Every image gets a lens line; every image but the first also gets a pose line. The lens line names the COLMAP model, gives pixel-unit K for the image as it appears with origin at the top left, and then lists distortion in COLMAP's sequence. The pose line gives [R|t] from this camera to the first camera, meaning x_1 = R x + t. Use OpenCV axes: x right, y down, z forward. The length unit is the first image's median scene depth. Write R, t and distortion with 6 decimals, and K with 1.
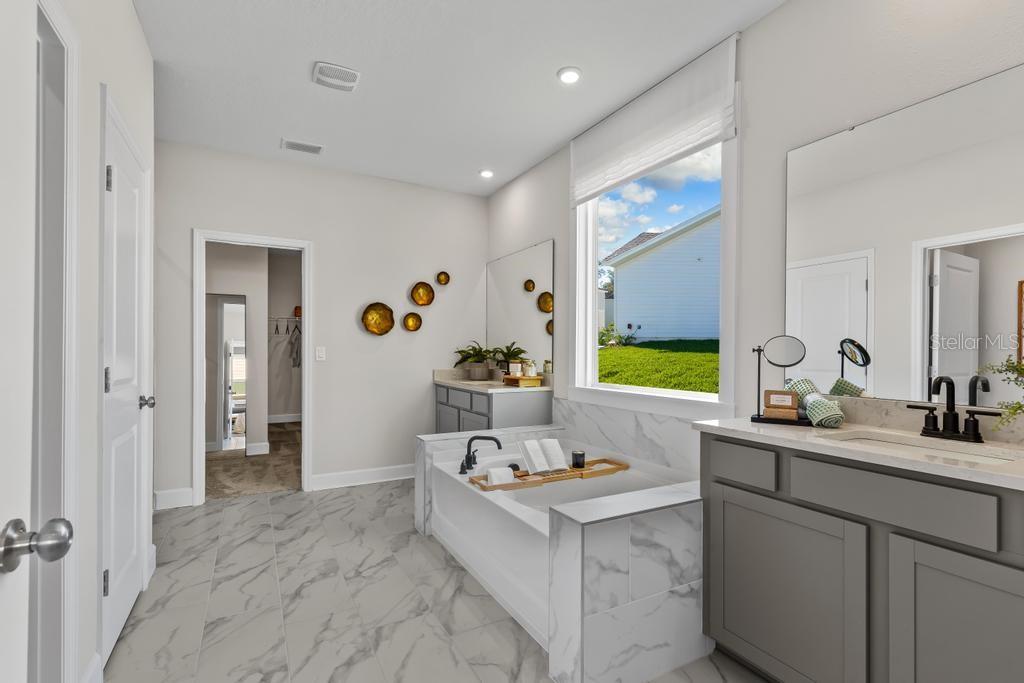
lens RADIAL K [[471.3, 0, 510.6], [0, 471.3, 347.0], [0, 0, 1]] dist [0.002462, -0.000285]
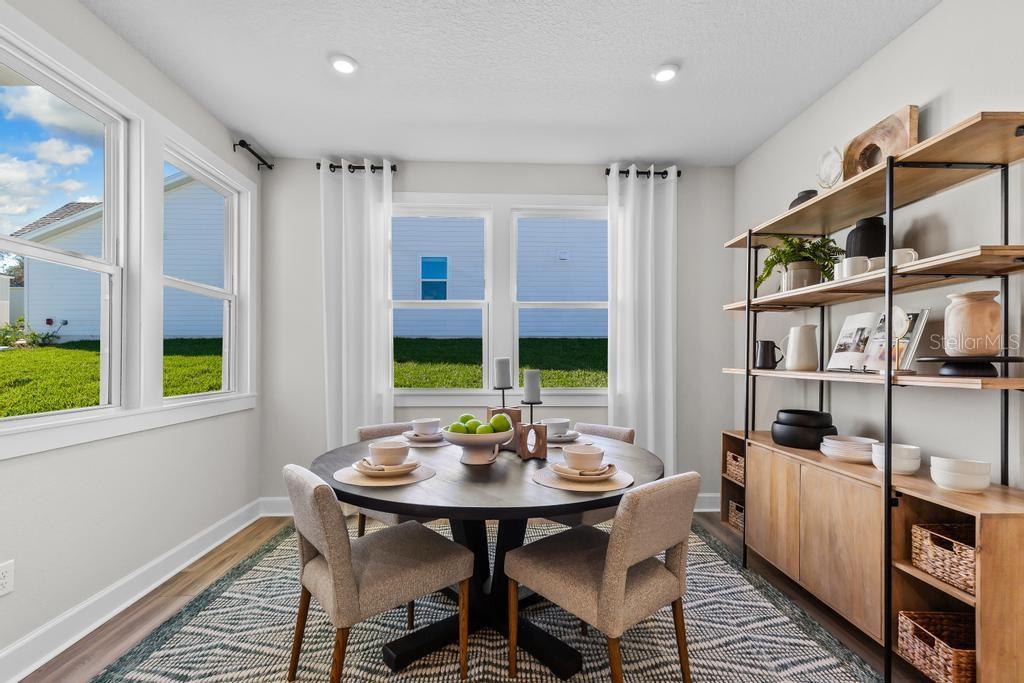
lens RADIAL K [[471.3, 0, 510.6], [0, 471.3, 347.0], [0, 0, 1]] dist [0.002462, -0.000285]
pose [[0.999014, -0.000184, -0.044396, 1.054827], [0.000207, 1.000000, 0.000516, -0.002042], [0.044395, -0.000524, 0.999014, 0.248315]]
